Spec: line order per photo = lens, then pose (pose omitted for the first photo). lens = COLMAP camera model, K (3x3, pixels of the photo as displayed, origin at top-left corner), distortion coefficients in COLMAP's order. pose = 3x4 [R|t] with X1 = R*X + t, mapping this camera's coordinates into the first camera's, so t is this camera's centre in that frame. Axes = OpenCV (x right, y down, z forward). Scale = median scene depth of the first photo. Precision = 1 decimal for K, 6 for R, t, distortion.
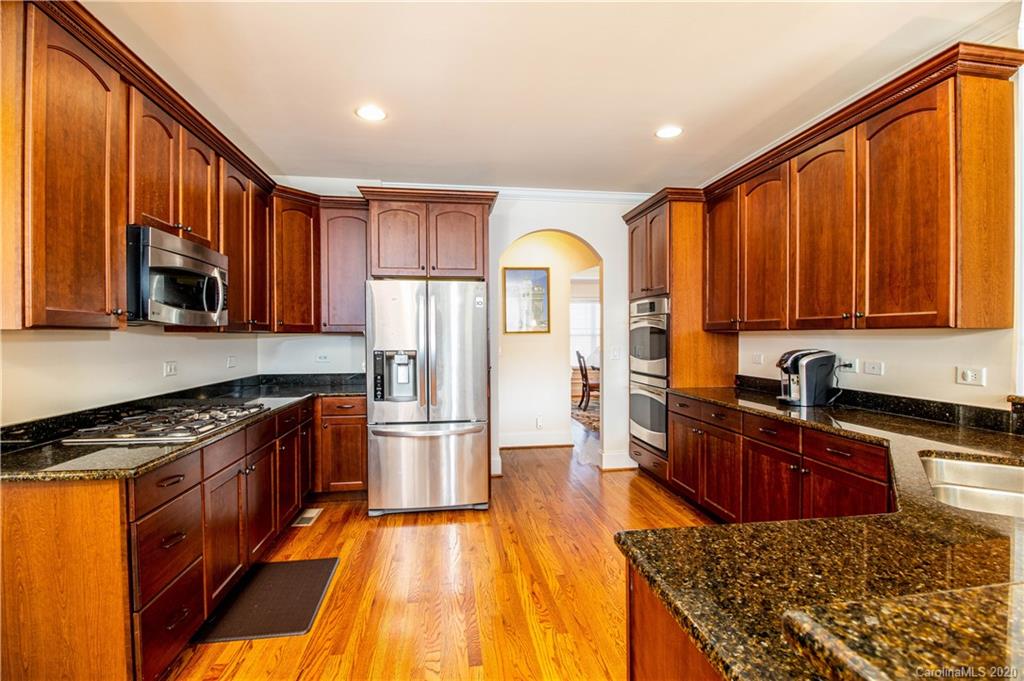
lens RADIAL K [[483.4, 0, 501.6], [0, 483.4, 348.3], [0, 0, 1]] dist [-0.000447, -0.000378]
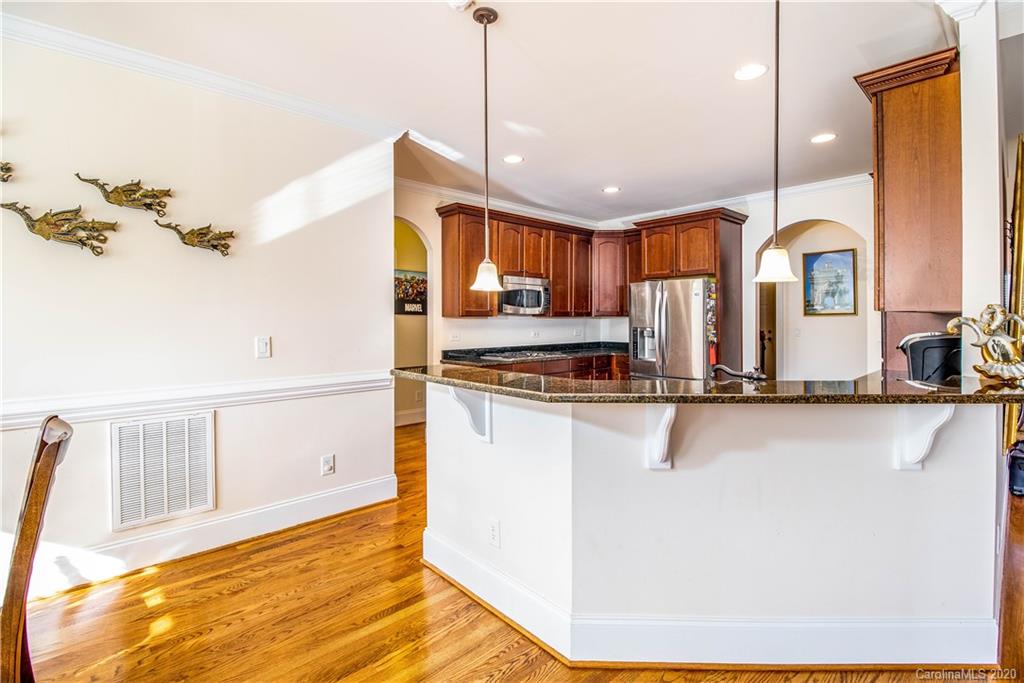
lens RADIAL K [[469.9, 0, 509.1], [0, 469.9, 324.1], [0, 0, 1]] dist [0.001710, -0.012953]
pose [[0.581434, 0.003982, -0.813584, 0.875323], [-0.018850, 0.999786, -0.008578, 0.017015], [0.813375, 0.020324, 0.581384, -0.268470]]
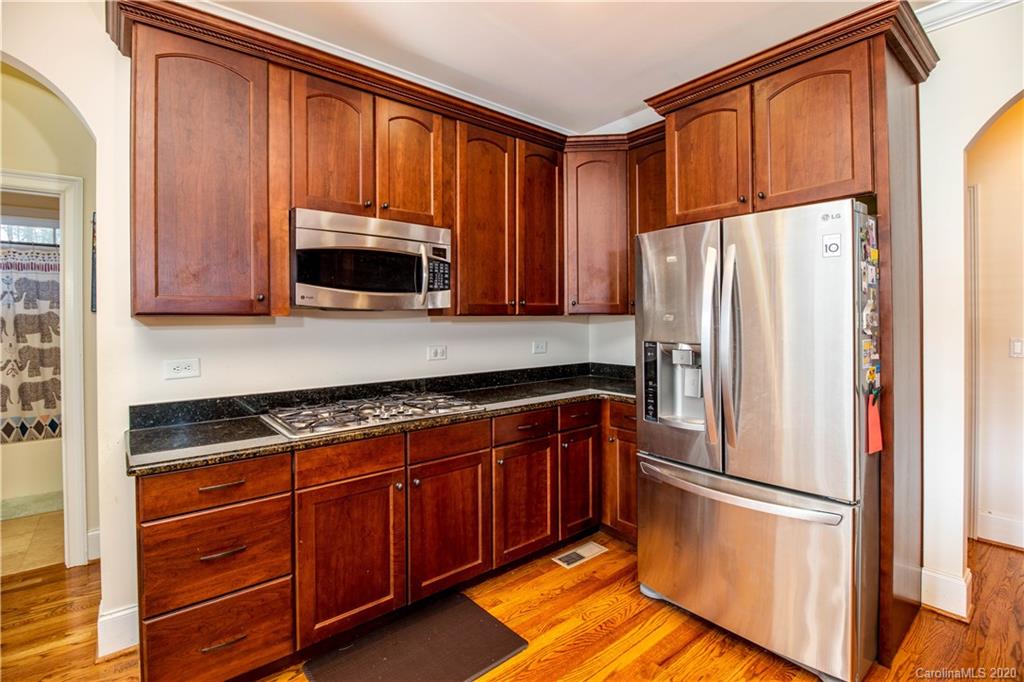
lens RADIAL K [[469.9, 0, 509.1], [0, 469.9, 323.6], [0, 0, 1]] dist [0.001710, -0.012953]
pose [[0.537595, 0.001855, -0.843201, 0.197093], [-0.014639, 0.999867, -0.007134, -0.013352], [0.843076, 0.016179, 0.537551, 0.582967]]
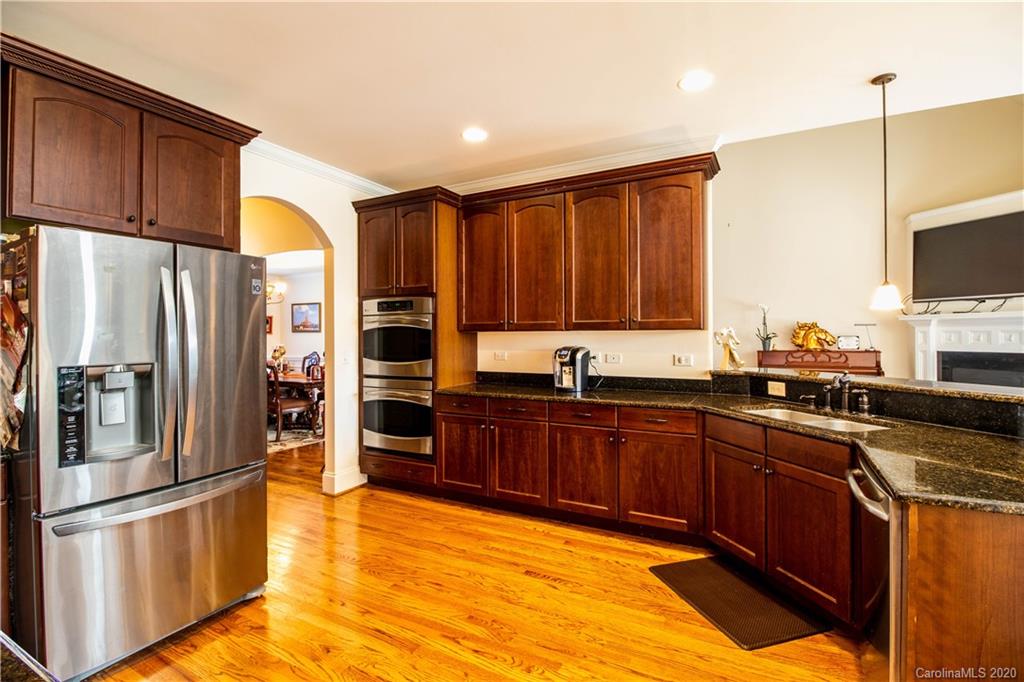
lens RADIAL K [[486.1, 0, 510.1], [0, 486.1, 335.1], [0, 0, 1]] dist [0.001430, -0.000046]
pose [[0.584083, -0.000745, 0.811694, -0.461297], [0.025709, 0.999515, -0.017582, -0.008038], [-0.811287, 0.031137, 0.583819, 0.374537]]
